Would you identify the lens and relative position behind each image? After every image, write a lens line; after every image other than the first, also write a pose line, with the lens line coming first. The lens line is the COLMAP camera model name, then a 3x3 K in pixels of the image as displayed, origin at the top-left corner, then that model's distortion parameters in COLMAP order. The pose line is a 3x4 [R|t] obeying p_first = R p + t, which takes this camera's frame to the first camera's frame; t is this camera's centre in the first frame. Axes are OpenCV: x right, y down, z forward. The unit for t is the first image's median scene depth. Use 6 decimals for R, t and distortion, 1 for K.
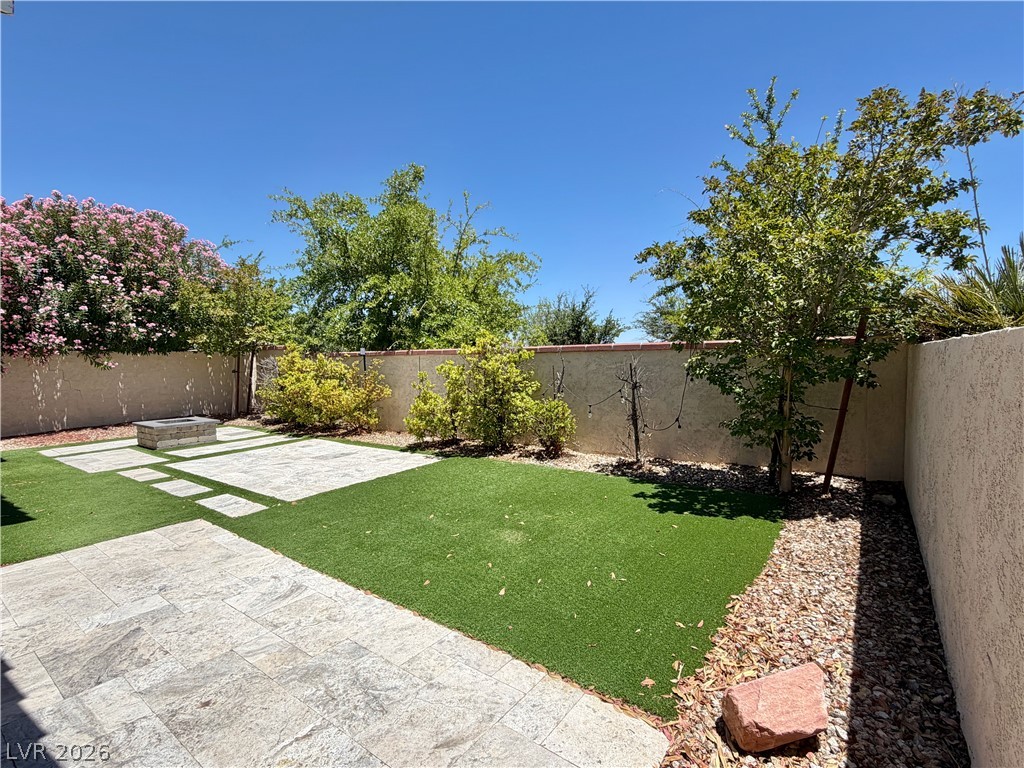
lens RADIAL K [[507.5, 0, 512.1], [0, 507.5, 383.2], [0, 0, 1]] dist [-0.000342, -0.000456]
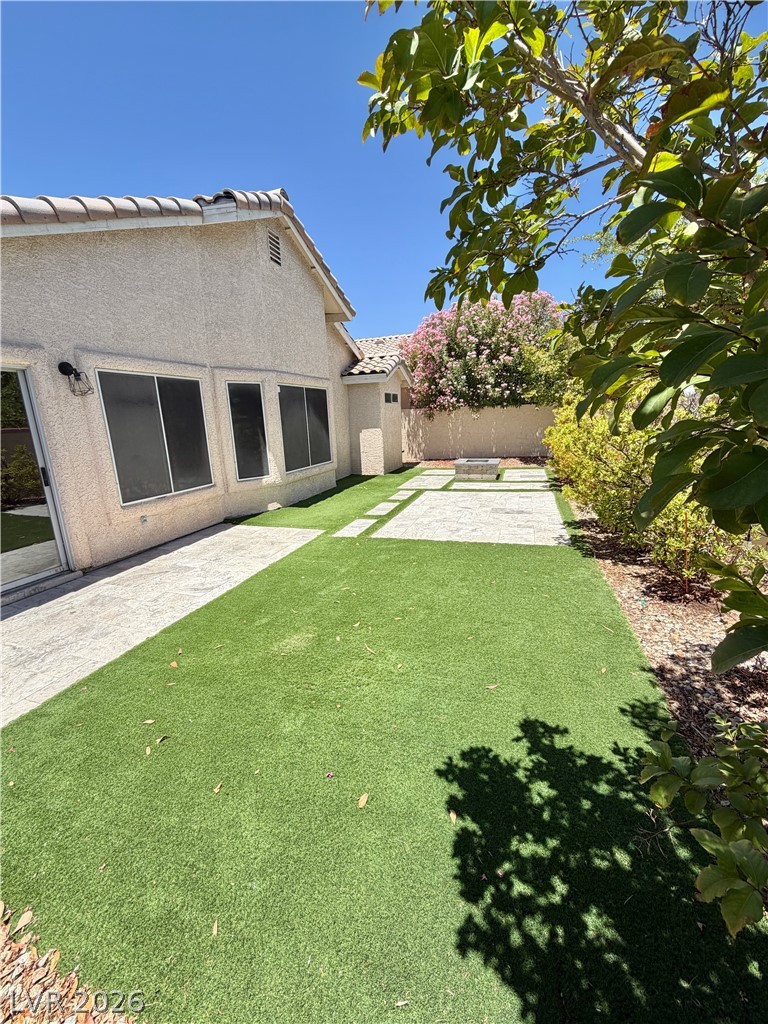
lens RADIAL K [[409.5, 0, 387.9], [0, 409.5, 514.1], [0, 0, 1]] dist [0.000731, 0.000785]
pose [[0.304044, 0.227260, -0.925154, 0.558311], [-0.019076, 0.972387, 0.232594, -0.066173], [0.952467, -0.053071, 0.299983, 0.820855]]
